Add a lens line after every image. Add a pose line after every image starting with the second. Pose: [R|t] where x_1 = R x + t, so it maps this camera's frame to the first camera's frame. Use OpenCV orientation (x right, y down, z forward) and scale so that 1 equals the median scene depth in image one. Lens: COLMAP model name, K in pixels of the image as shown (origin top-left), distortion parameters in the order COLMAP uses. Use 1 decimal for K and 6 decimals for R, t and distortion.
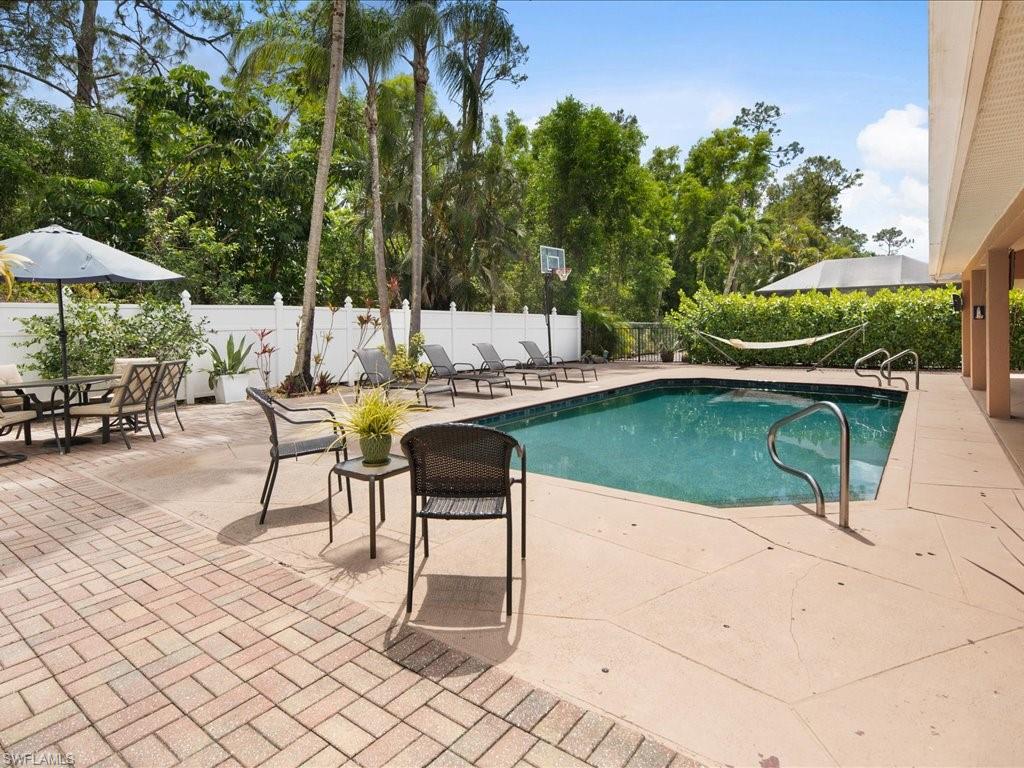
lens RADIAL K [[562.4, 0, 491.9], [0, 562.4, 400.9], [0, 0, 1]] dist [0.007160, -0.001344]
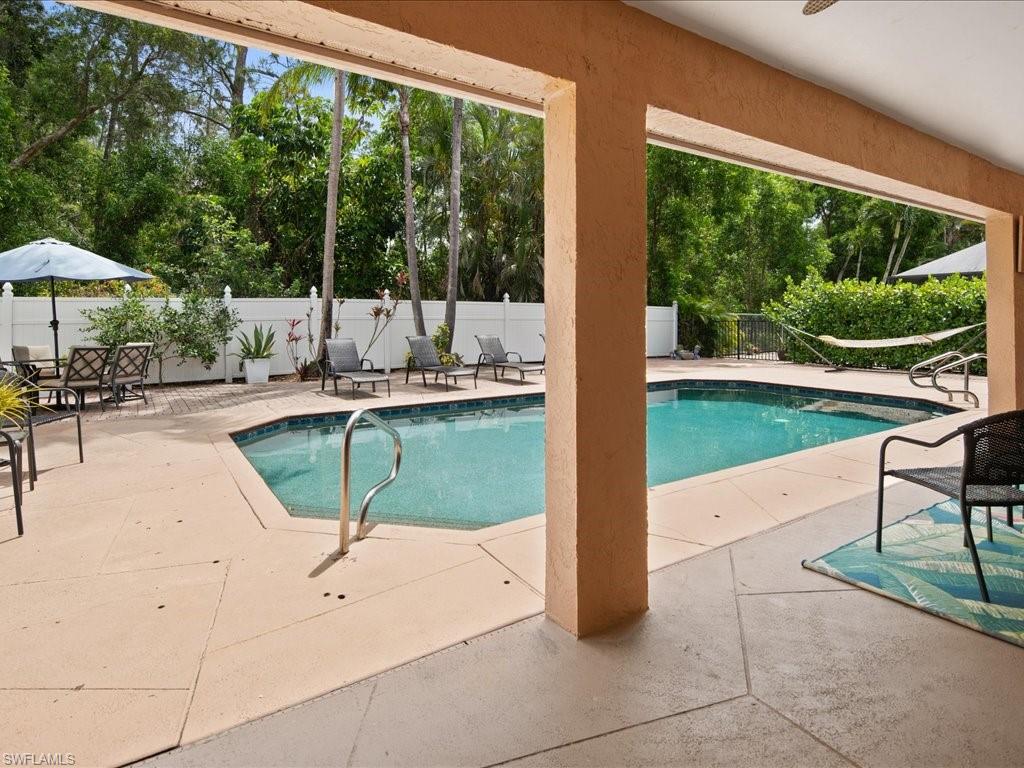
lens RADIAL K [[562.4, 0, 502.5], [0, 562.4, 376.9], [0, 0, 1]] dist [0.007160, -0.001344]
pose [[0.939679, 0.042569, -0.339399, 0.254290], [-0.050999, 0.998571, -0.015955, -0.011311], [0.338235, 0.032302, 0.940507, 0.064705]]
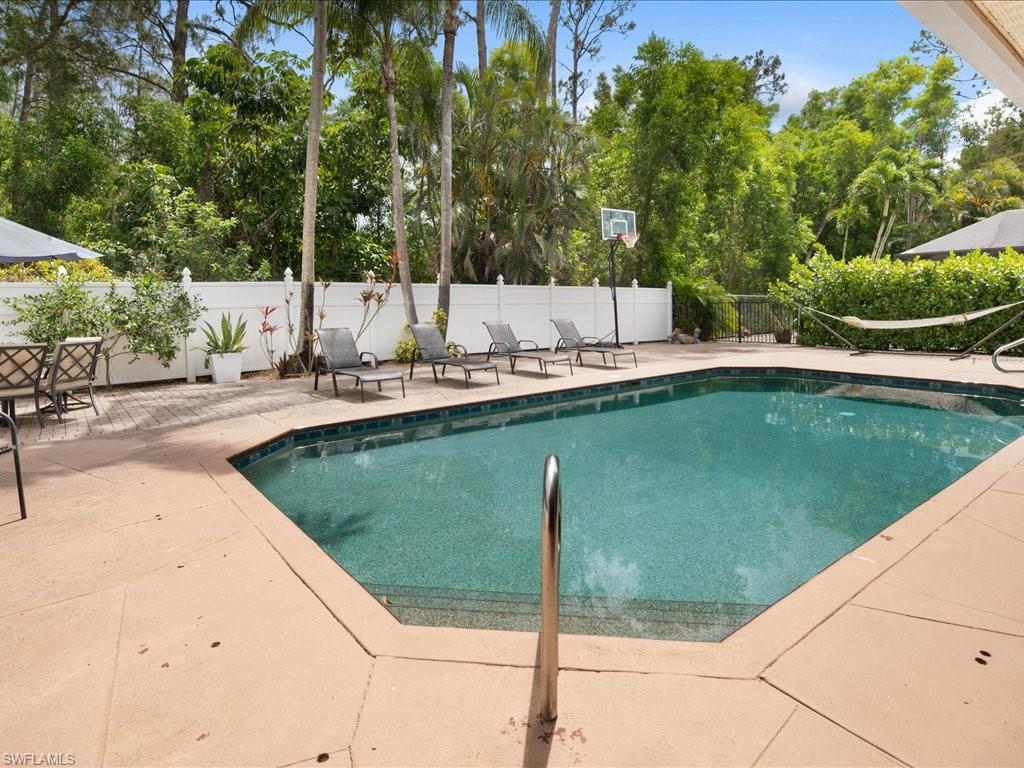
lens RADIAL K [[562.4, 0, 500.8], [0, 562.4, 371.8], [0, 0, 1]] dist [0.007160, -0.001344]
pose [[0.966229, 0.027124, -0.256254, 0.159127], [-0.028385, 0.999596, -0.001221, -0.017731], [0.256117, 0.008453, 0.966609, 0.119864]]
